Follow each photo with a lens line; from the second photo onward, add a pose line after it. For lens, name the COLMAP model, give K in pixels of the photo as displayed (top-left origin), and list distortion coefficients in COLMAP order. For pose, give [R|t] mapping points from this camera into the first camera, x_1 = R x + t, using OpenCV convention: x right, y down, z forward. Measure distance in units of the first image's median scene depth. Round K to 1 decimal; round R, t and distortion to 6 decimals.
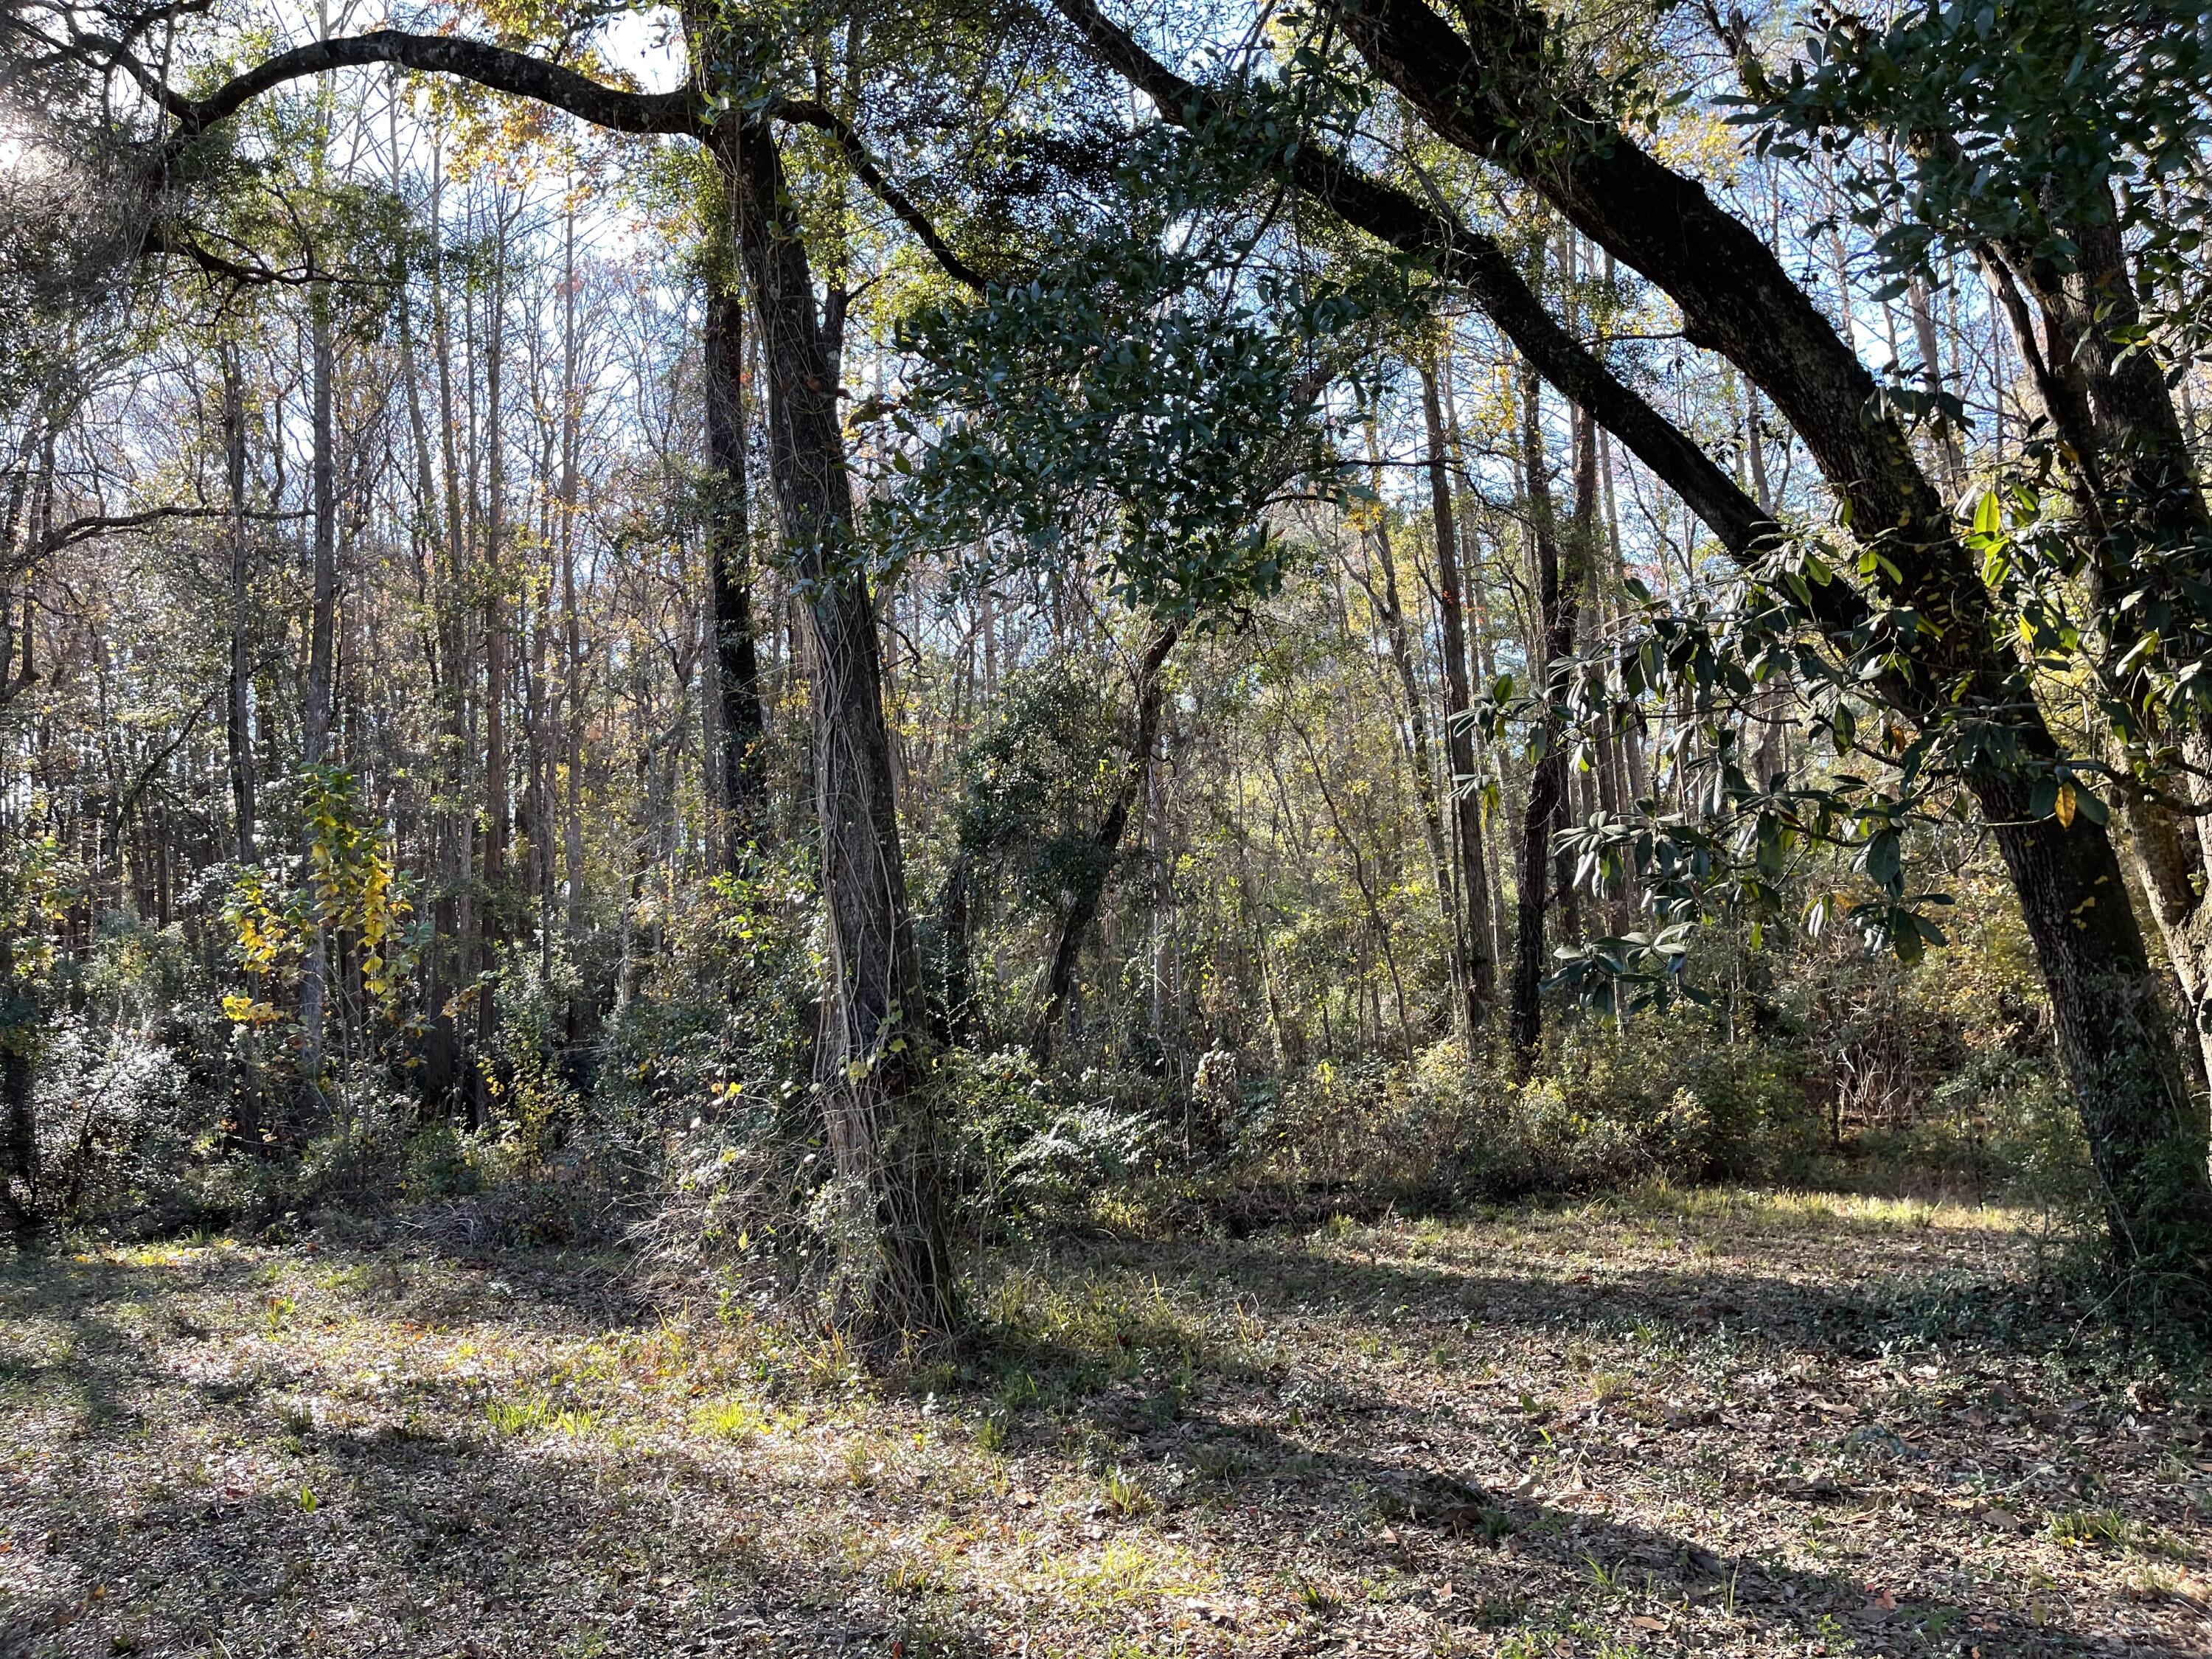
lens RADIAL K [[1660.7, 0, 1106.0], [0, 1660.7, 829.5], [0, 0, 1]] dist [0.083683, -0.120641]
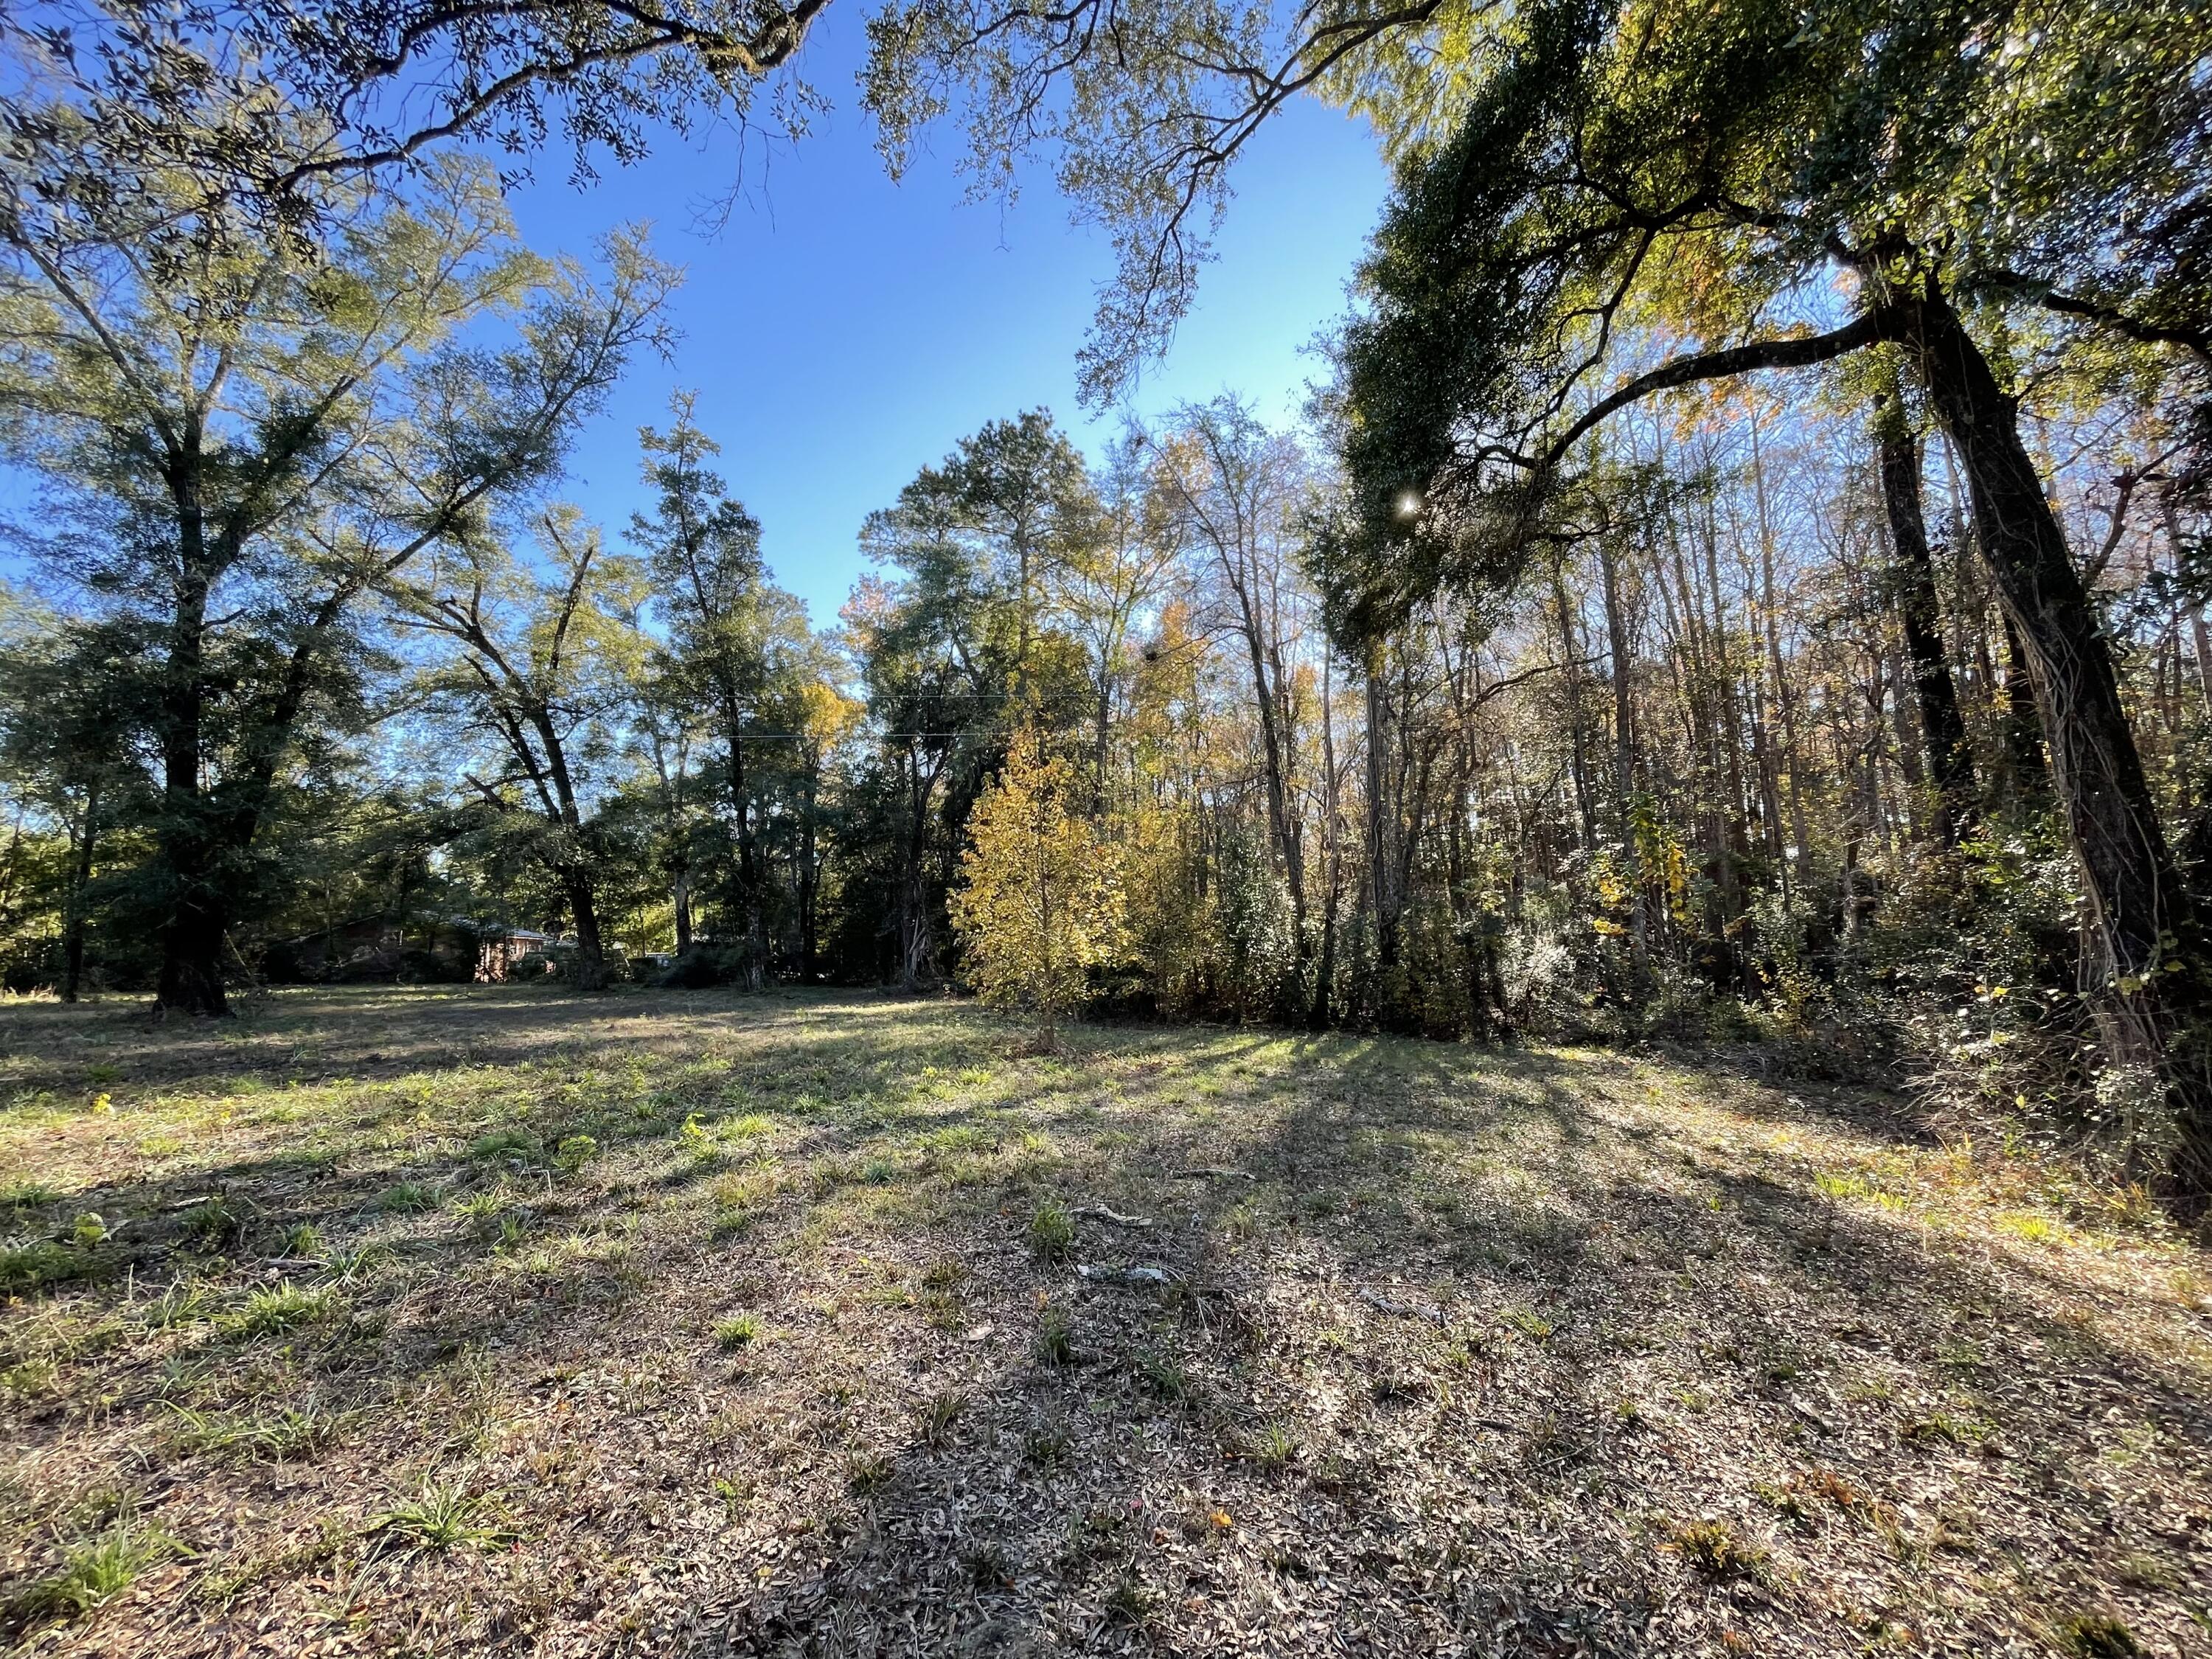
lens RADIAL K [[894.2, 0, 1106.8], [0, 894.2, 841.5], [0, 0, 1]] dist [0.001182, 0.000799]
pose [[0.572785, -0.067312, -0.816937, -0.024315], [0.076784, 0.996647, -0.028283, -0.005062], [0.816102, -0.046527, 0.576032, -0.031149]]
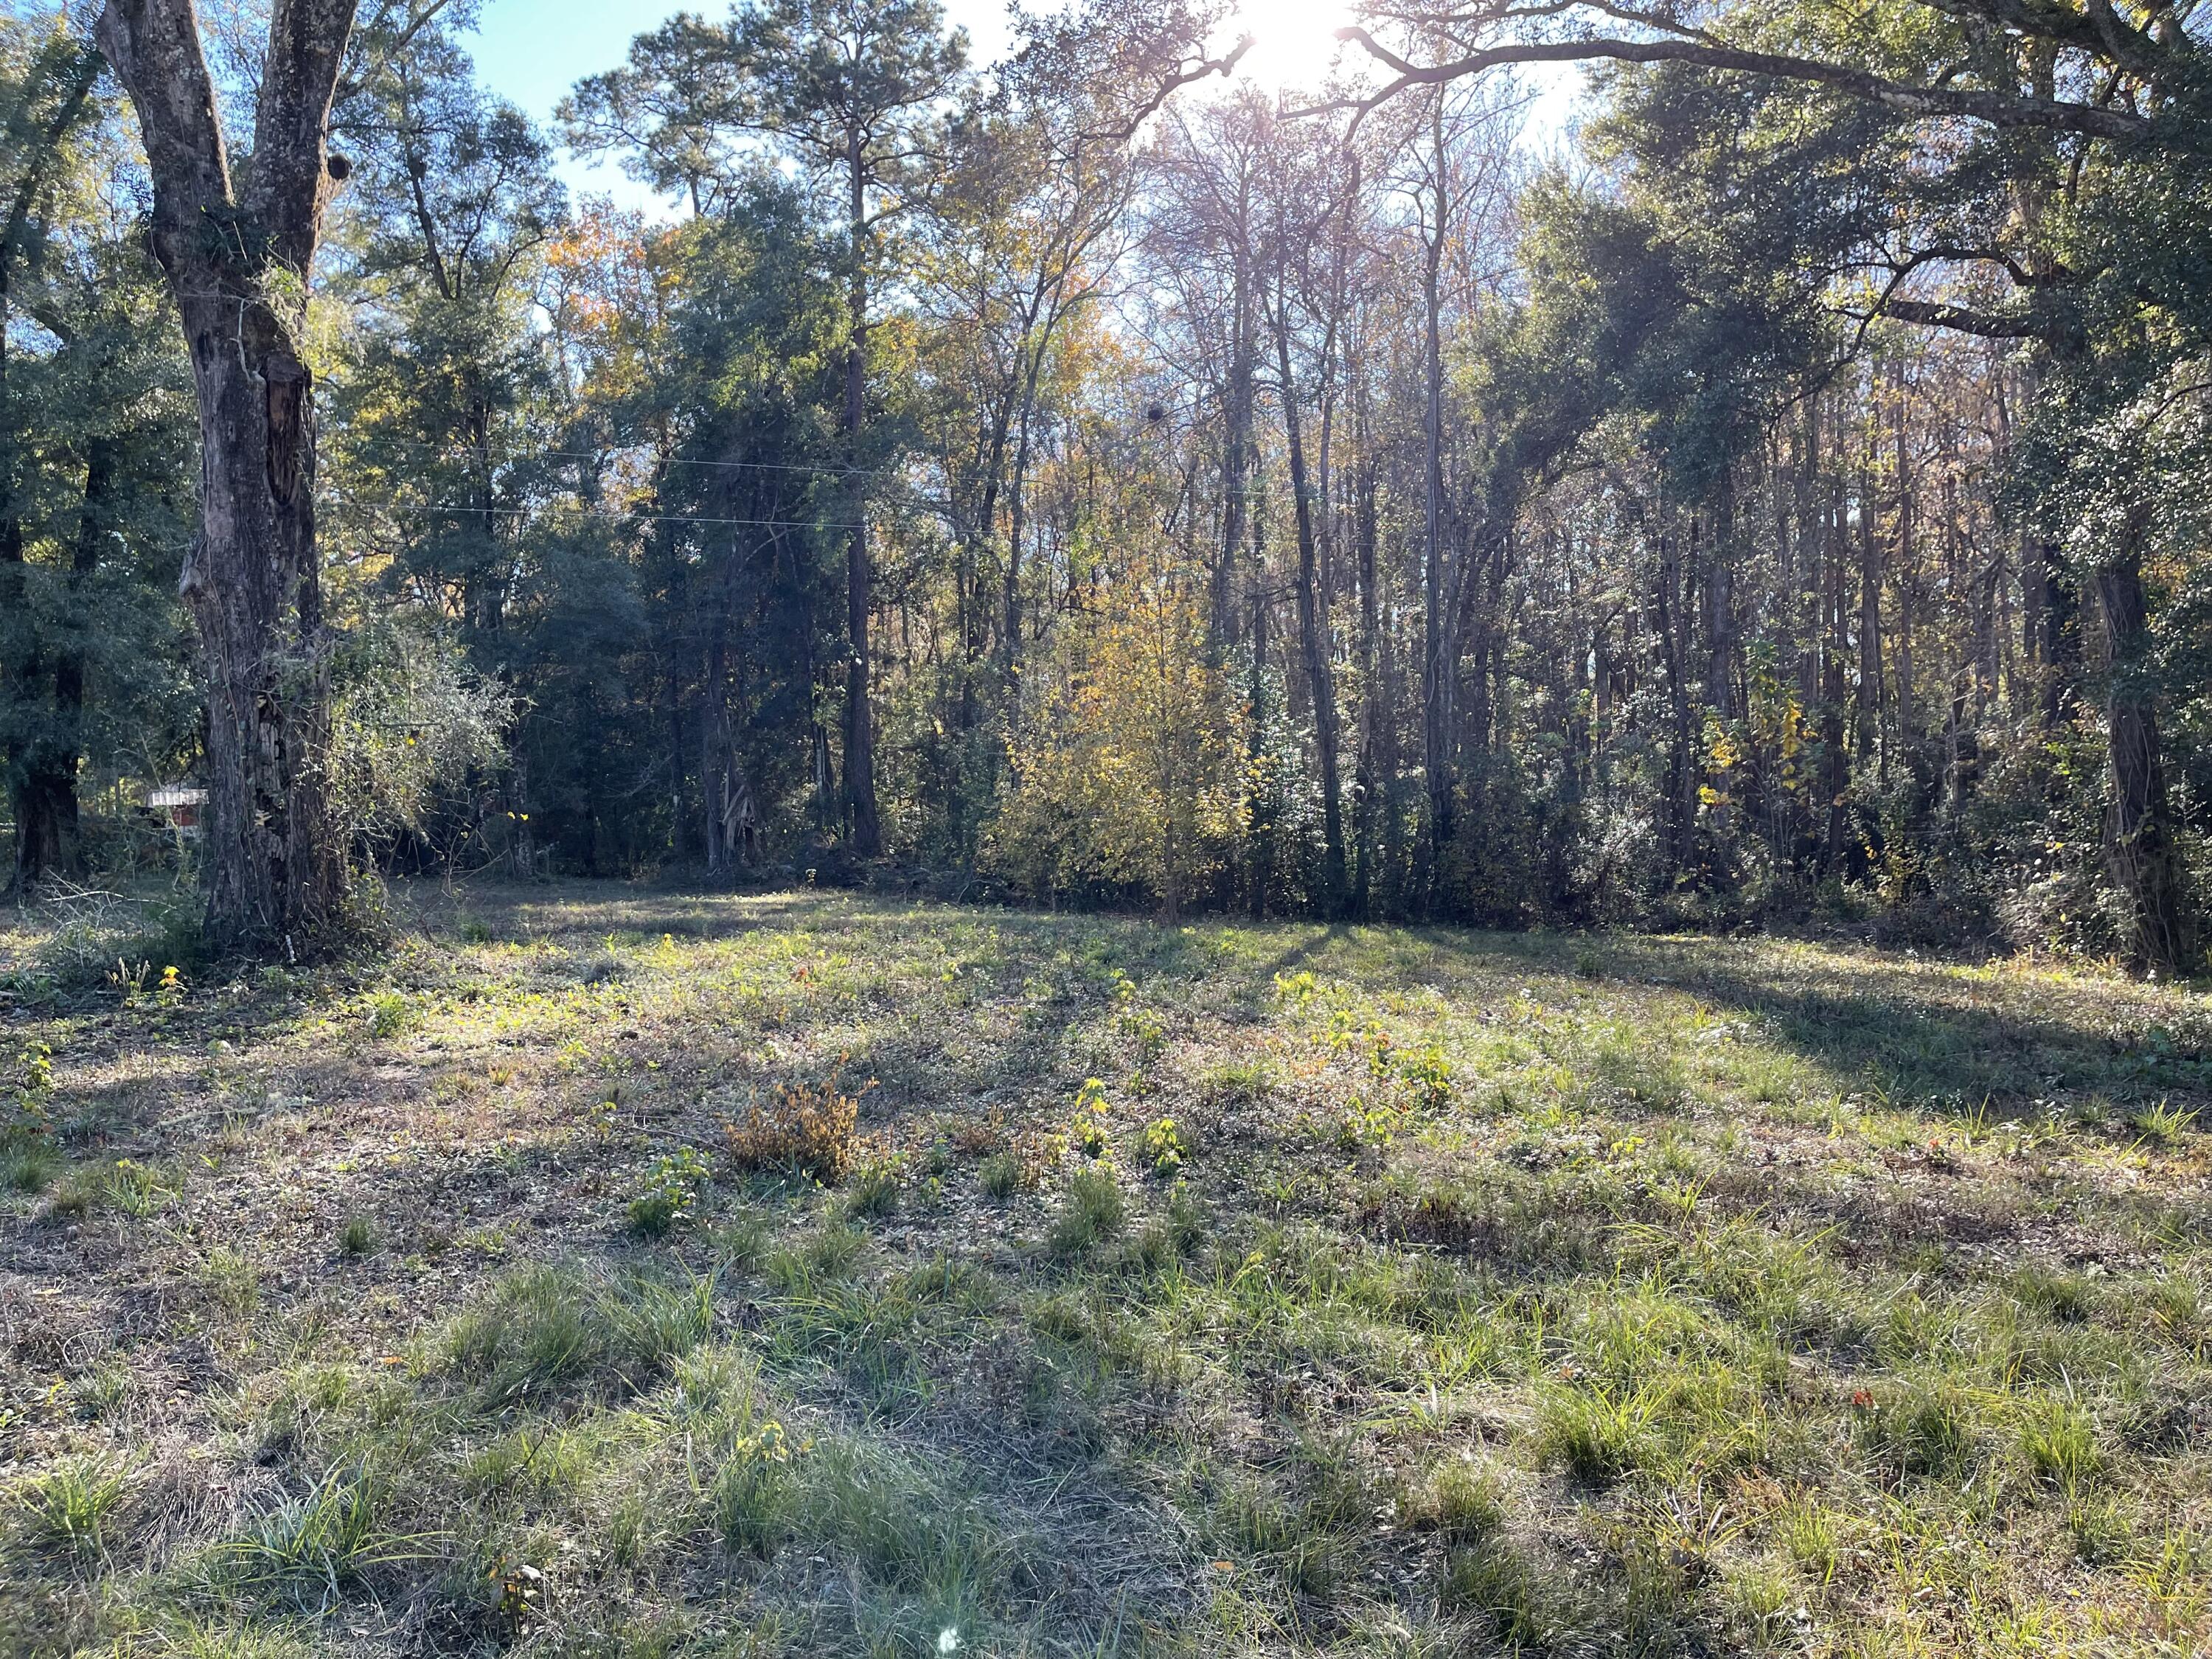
lens RADIAL K [[1660.7, 0, 1106.0], [0, 1660.7, 829.5], [0, 0, 1]] dist [0.083683, -0.120641]
pose [[0.748122, 0.035789, -0.662595, 0.233572], [0.048359, 0.992949, 0.108234, -0.125004], [0.661796, -0.113015, 0.741116, -1.120389]]
